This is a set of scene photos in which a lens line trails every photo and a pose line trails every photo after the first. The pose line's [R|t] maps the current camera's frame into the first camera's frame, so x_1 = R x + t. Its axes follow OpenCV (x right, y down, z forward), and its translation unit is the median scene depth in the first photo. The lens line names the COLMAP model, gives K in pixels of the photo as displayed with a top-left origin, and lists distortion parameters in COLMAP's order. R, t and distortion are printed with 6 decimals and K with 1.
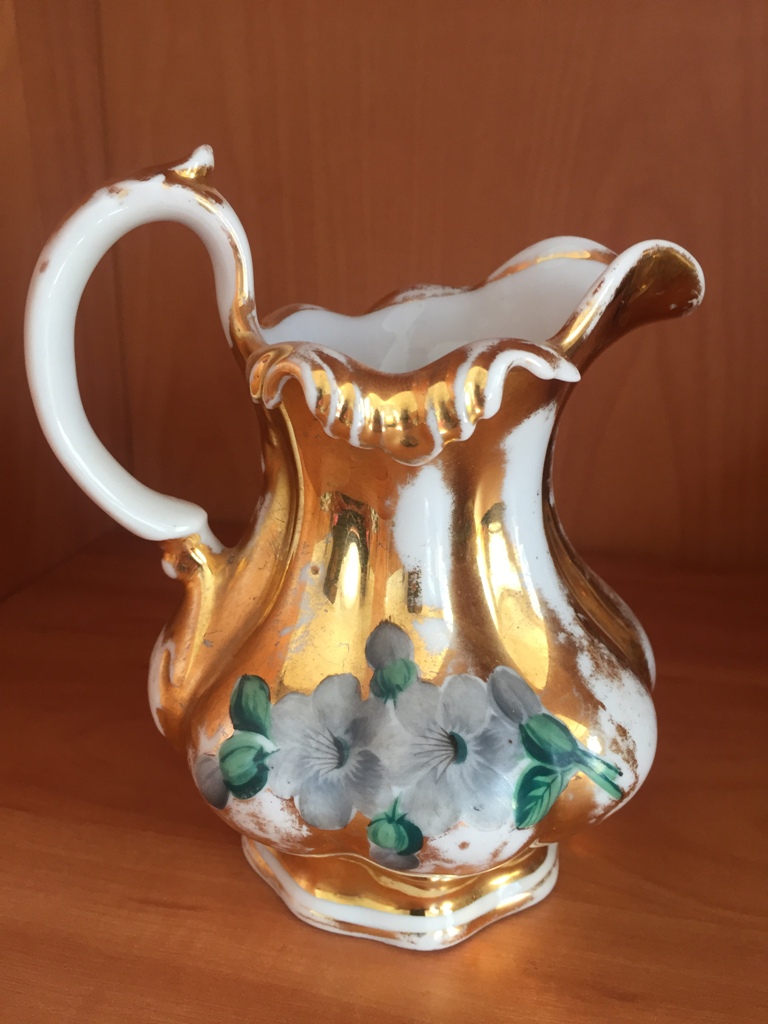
lens RADIAL K [[851.8, 0, 378.8], [0, 851.8, 512.7], [0, 0, 1]] dist [0.000074, -0.004615]
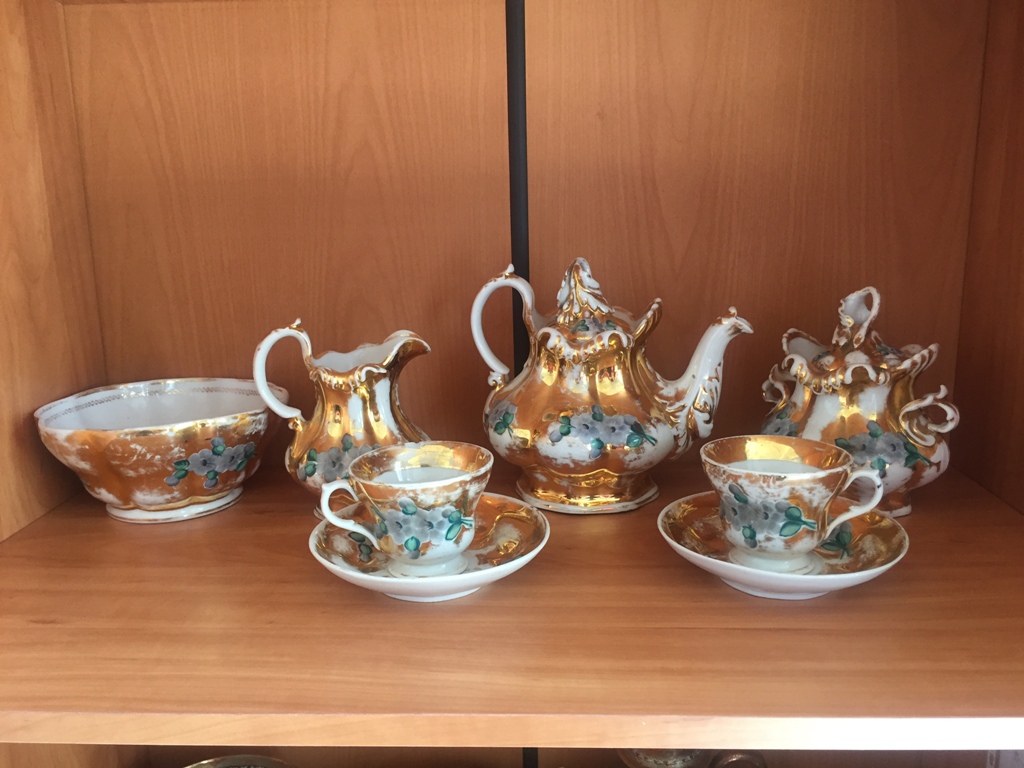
lens RADIAL K [[851.8, 0, 516.5], [0, 851.8, 385.4], [0, 0, 1]] dist [0.000074, -0.004615]
pose [[0.998383, -0.039515, 0.040854, 0.663183], [0.043859, 0.992787, -0.111579, 0.391160], [-0.036151, 0.113190, 0.992915, -3.072990]]
